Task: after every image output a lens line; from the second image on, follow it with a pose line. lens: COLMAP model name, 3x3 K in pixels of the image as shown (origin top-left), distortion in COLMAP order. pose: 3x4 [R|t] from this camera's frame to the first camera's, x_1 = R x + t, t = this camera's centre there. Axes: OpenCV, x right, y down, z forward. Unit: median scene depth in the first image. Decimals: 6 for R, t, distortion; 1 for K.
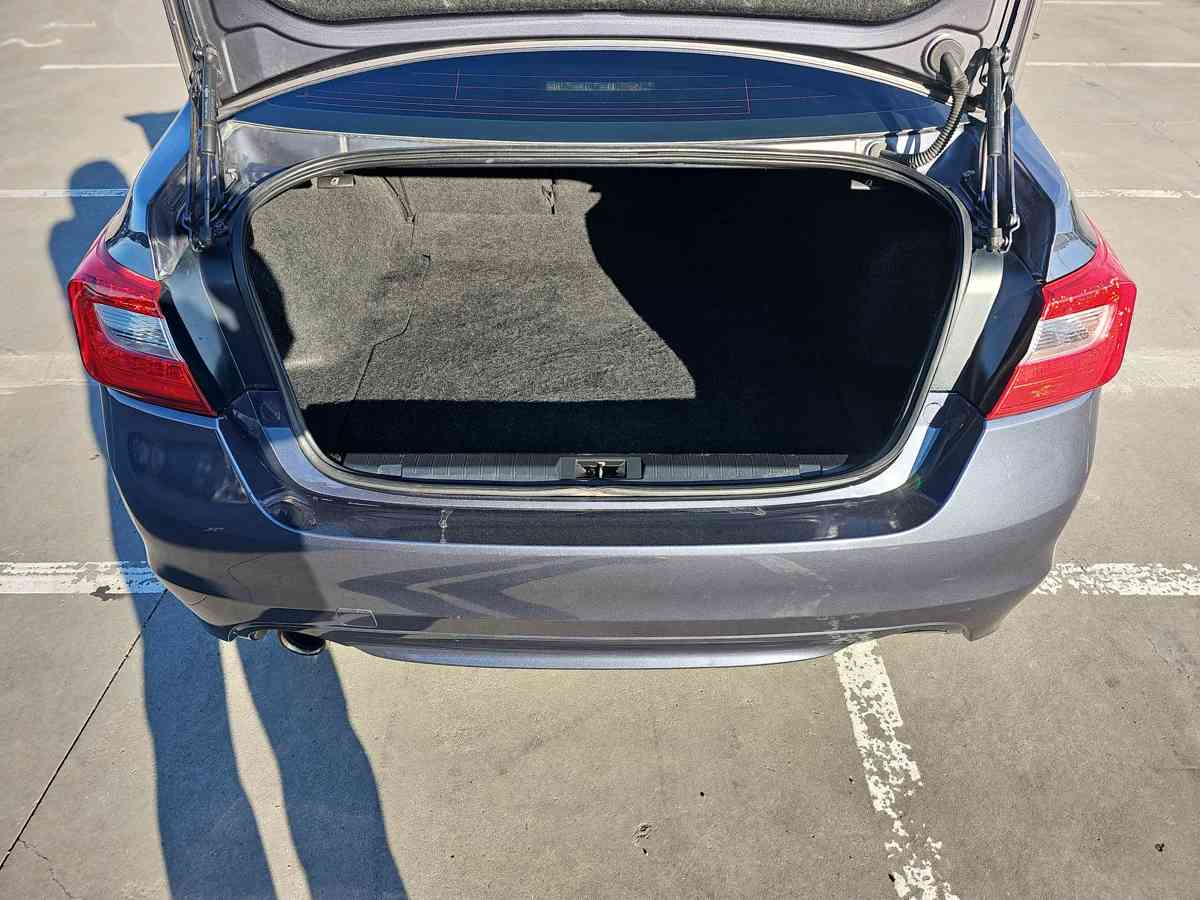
lens RADIAL K [[787.6, 0, 604.0], [0, 787.6, 455.2], [0, 0, 1]] dist [0.052485, -0.047135]
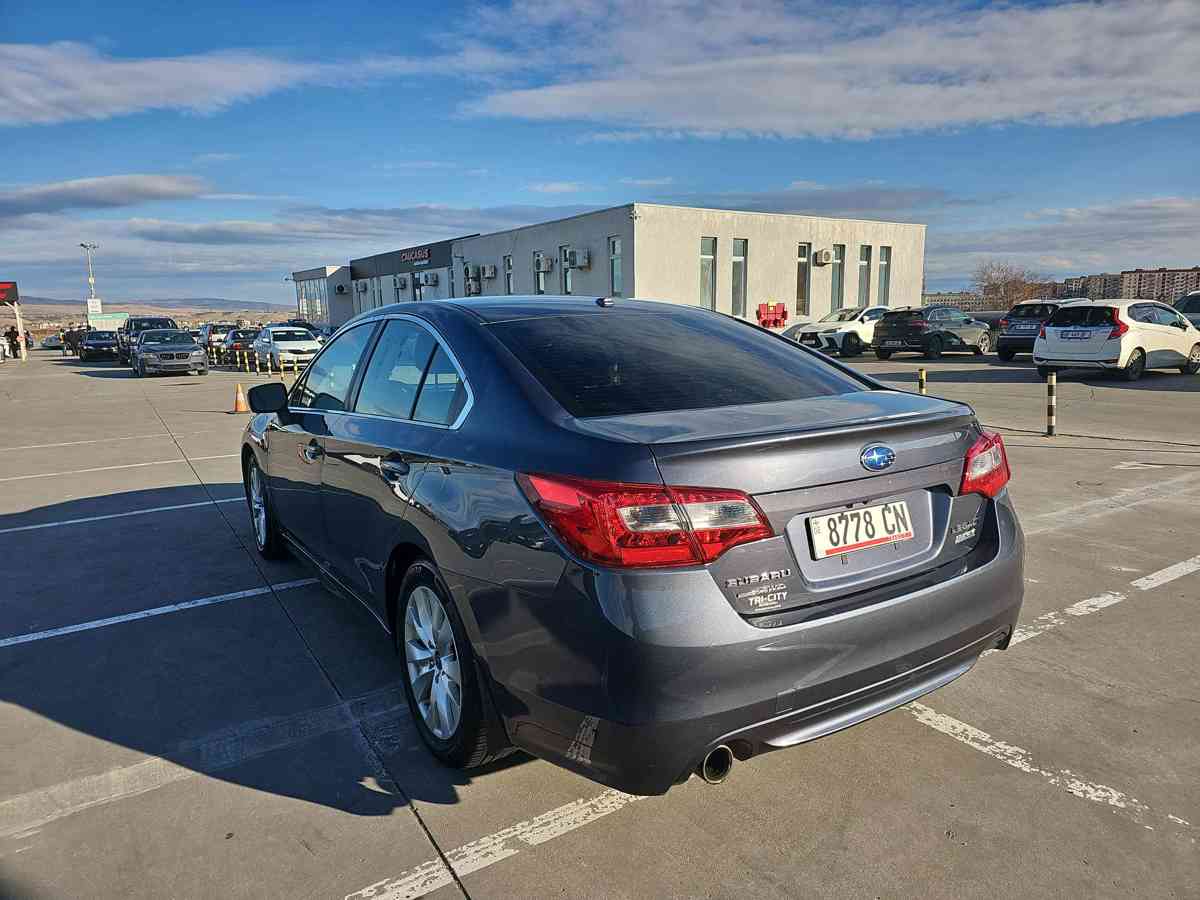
lens RADIAL K [[787.6, 0, 612.0], [0, 787.6, 457.0], [0, 0, 1]] dist [0.052485, -0.047135]
pose [[0.832917, -0.111100, 0.542131, -1.016840], [0.364823, 0.846858, -0.386958, 0.210639], [-0.416117, 0.520086, 0.745894, -0.134963]]
